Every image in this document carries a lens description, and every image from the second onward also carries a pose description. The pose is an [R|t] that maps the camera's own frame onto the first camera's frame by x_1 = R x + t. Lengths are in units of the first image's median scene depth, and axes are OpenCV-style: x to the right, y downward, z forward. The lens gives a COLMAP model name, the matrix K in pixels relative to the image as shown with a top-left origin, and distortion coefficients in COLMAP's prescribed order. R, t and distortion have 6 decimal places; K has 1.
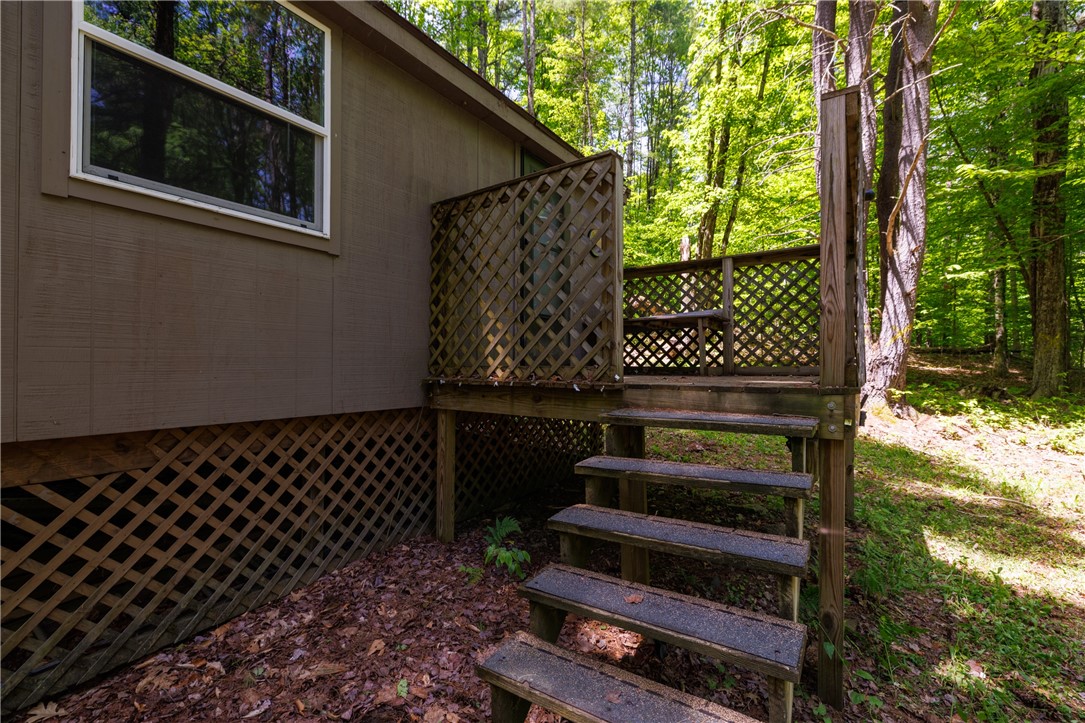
lens RADIAL K [[456.6, 0, 543.0], [0, 456.6, 362.4], [0, 0, 1]] dist [0.000552, 0.000005]
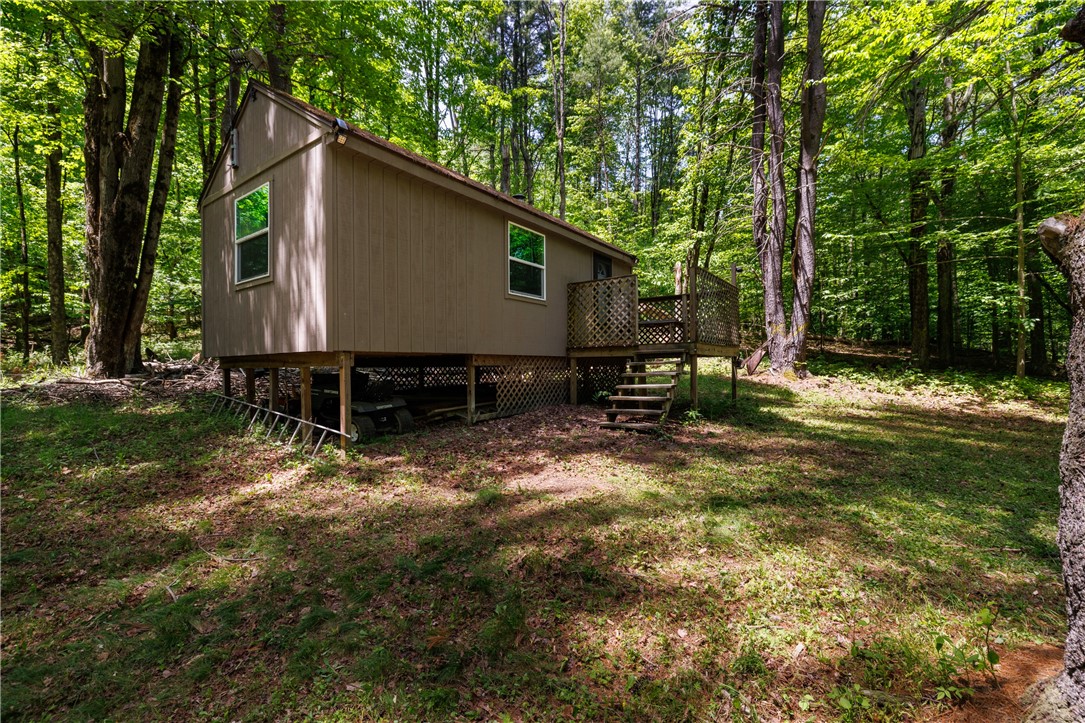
lens RADIAL K [[456.6, 0, 515.8], [0, 456.6, 366.0], [0, 0, 1]] dist [0.000552, 0.000005]
pose [[0.997396, -0.009277, -0.071519, -0.150525], [0.009526, 0.999950, 0.003134, 0.058347], [0.071487, -0.003807, 0.997434, -0.740816]]
